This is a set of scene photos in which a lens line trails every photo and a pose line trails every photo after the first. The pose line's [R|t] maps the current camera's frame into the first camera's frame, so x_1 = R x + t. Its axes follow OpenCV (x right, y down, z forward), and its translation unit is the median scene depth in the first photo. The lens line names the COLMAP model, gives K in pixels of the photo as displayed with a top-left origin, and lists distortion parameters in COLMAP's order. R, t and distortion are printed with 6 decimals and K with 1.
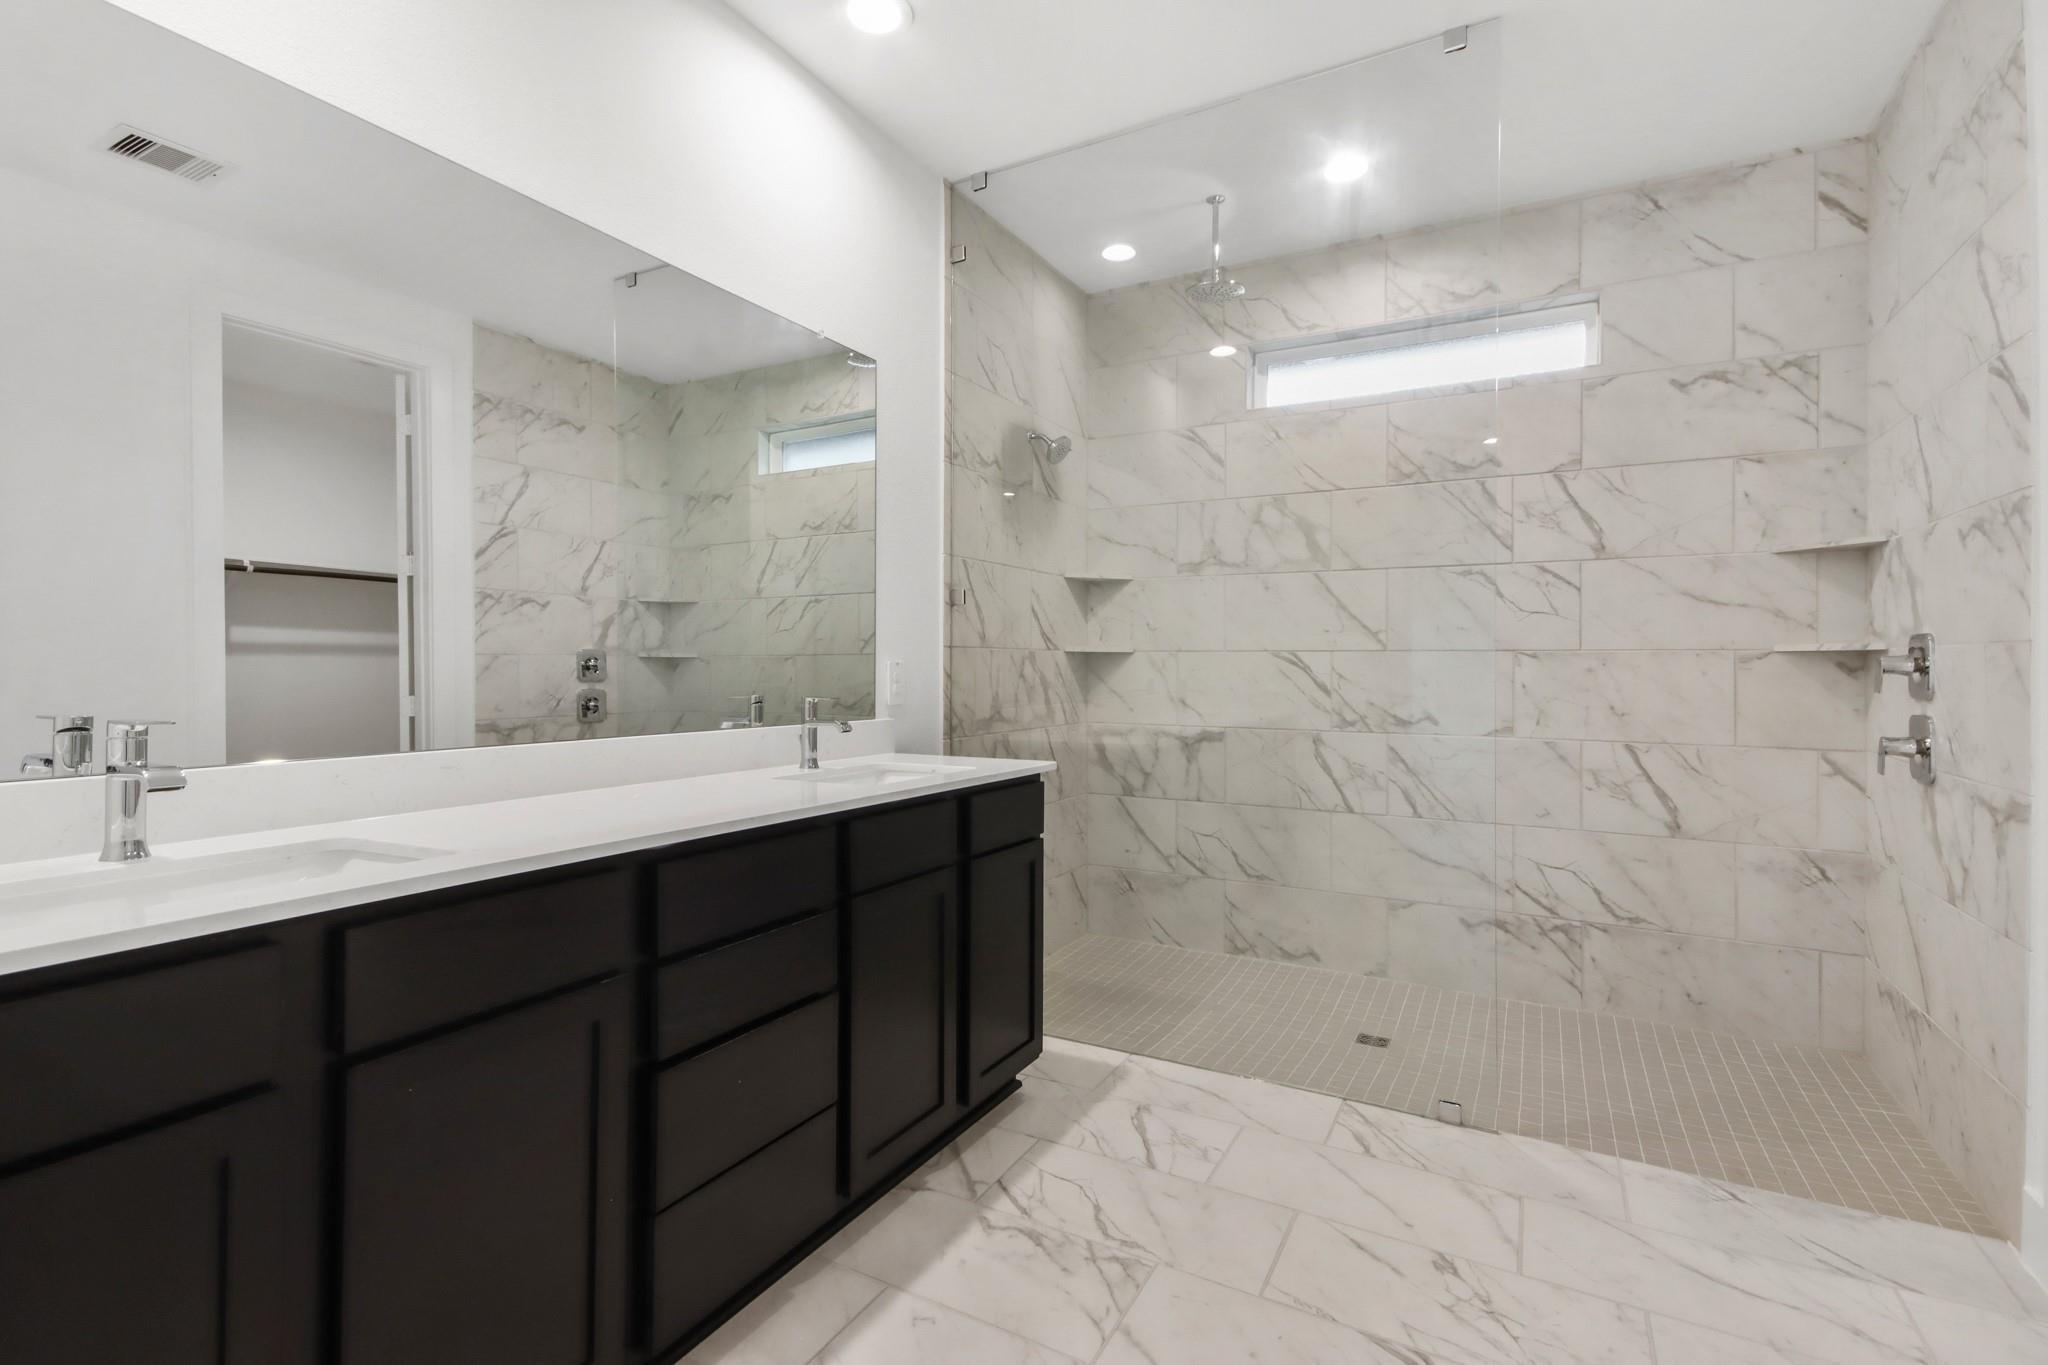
lens RADIAL K [[959.9, 0, 1023.2], [0, 959.9, 668.5], [0, 0, 1]] dist [0.003723, -0.000316]
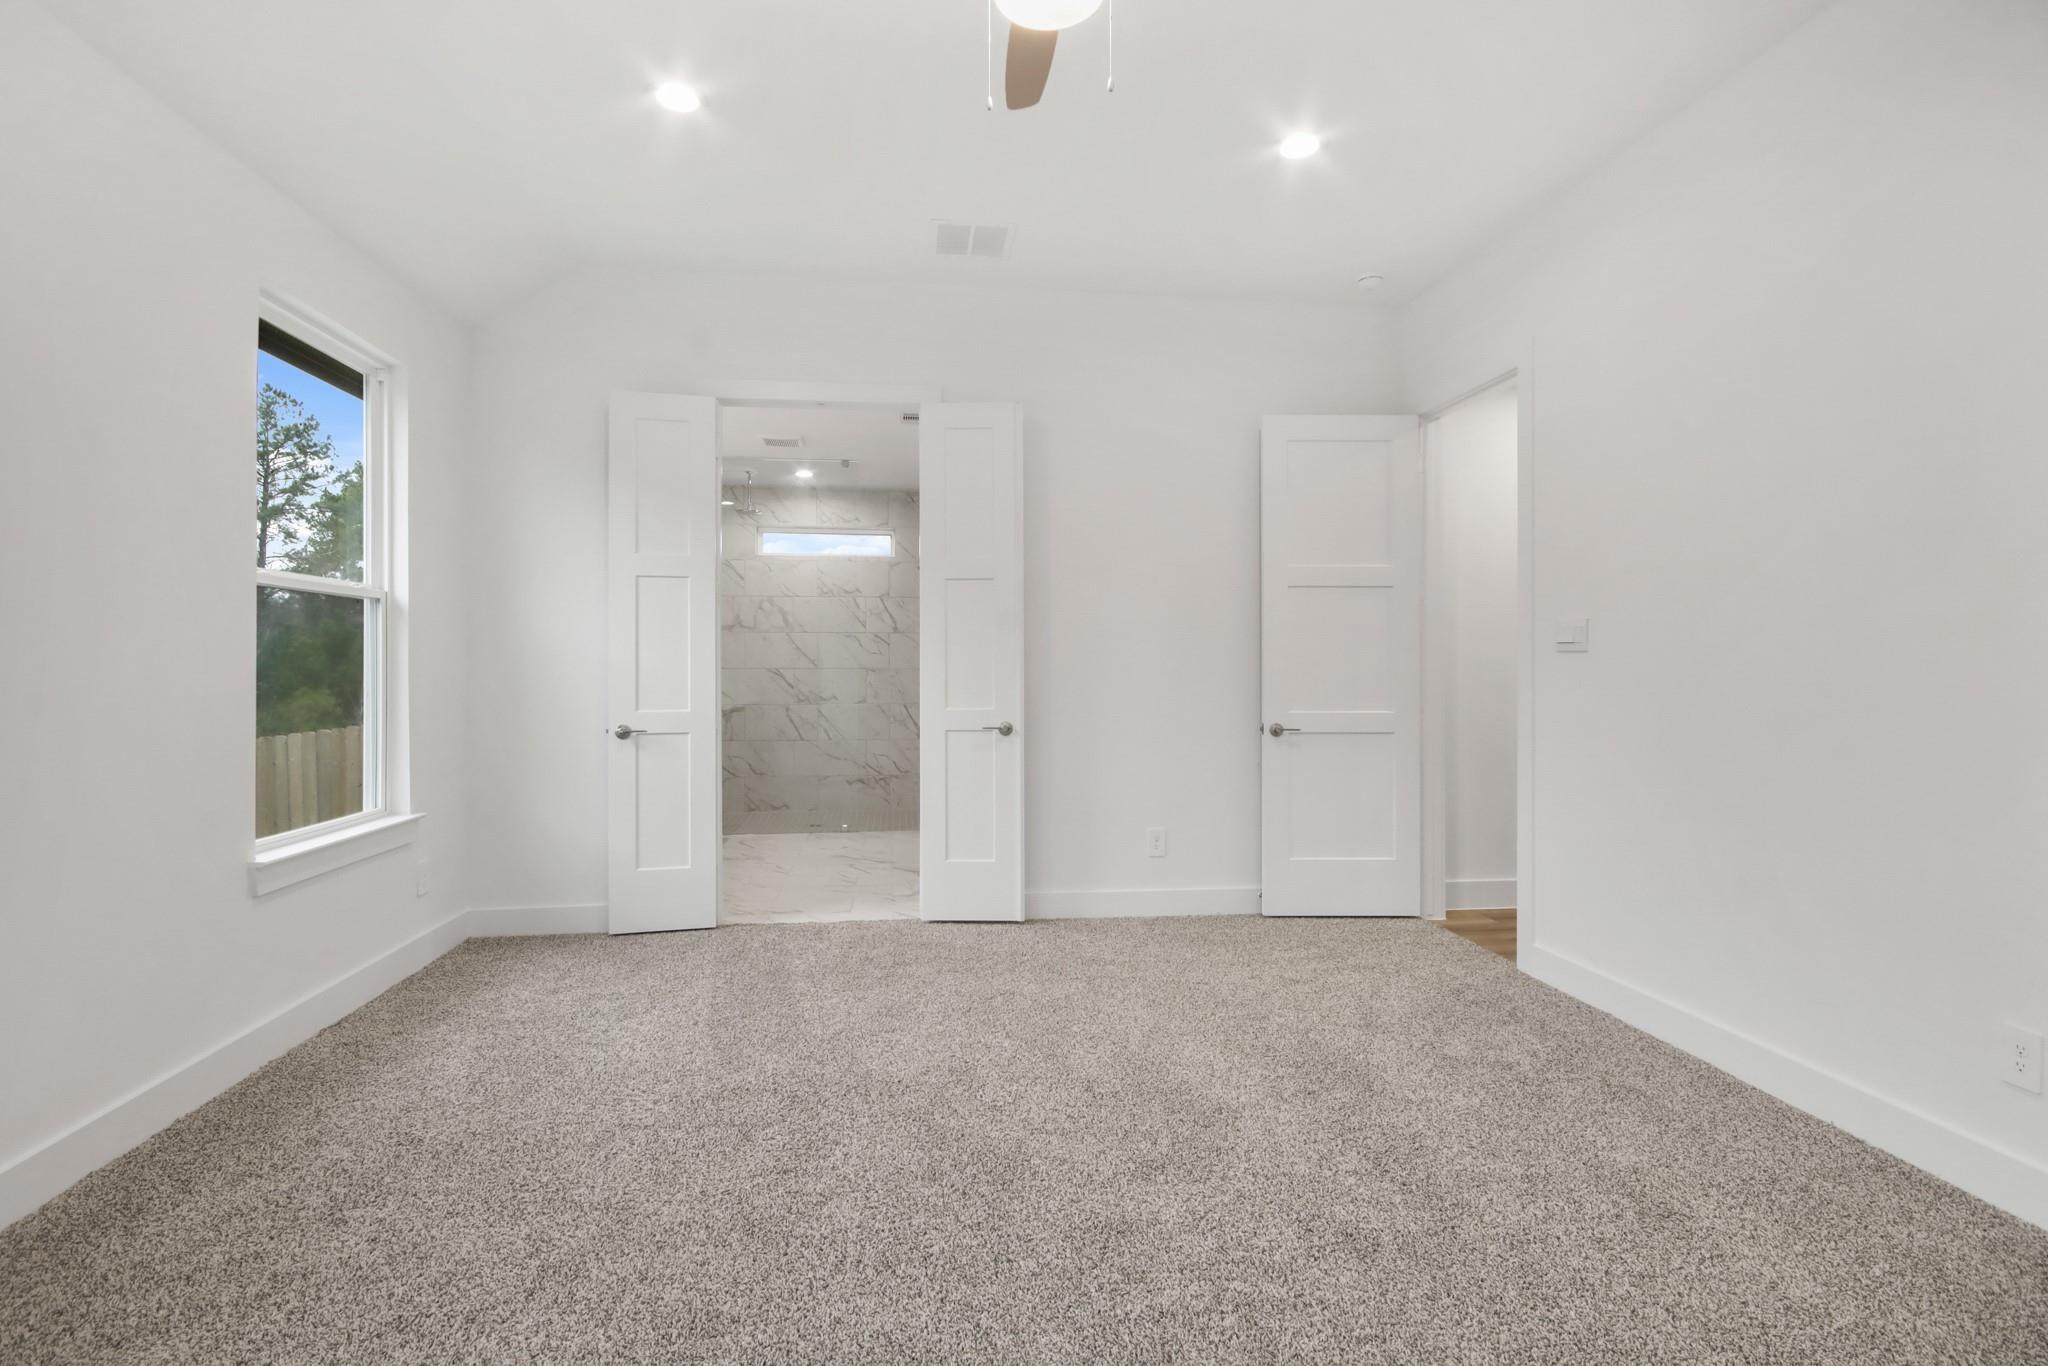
lens RADIAL K [[959.9, 0, 1025.2], [0, 959.9, 675.2], [0, 0, 1]] dist [0.003723, -0.000316]
pose [[0.869251, -0.002539, 0.494365, -0.324701], [0.004640, 0.999985, -0.003023, 0.006544], [-0.494350, 0.004921, 0.869249, -1.243130]]
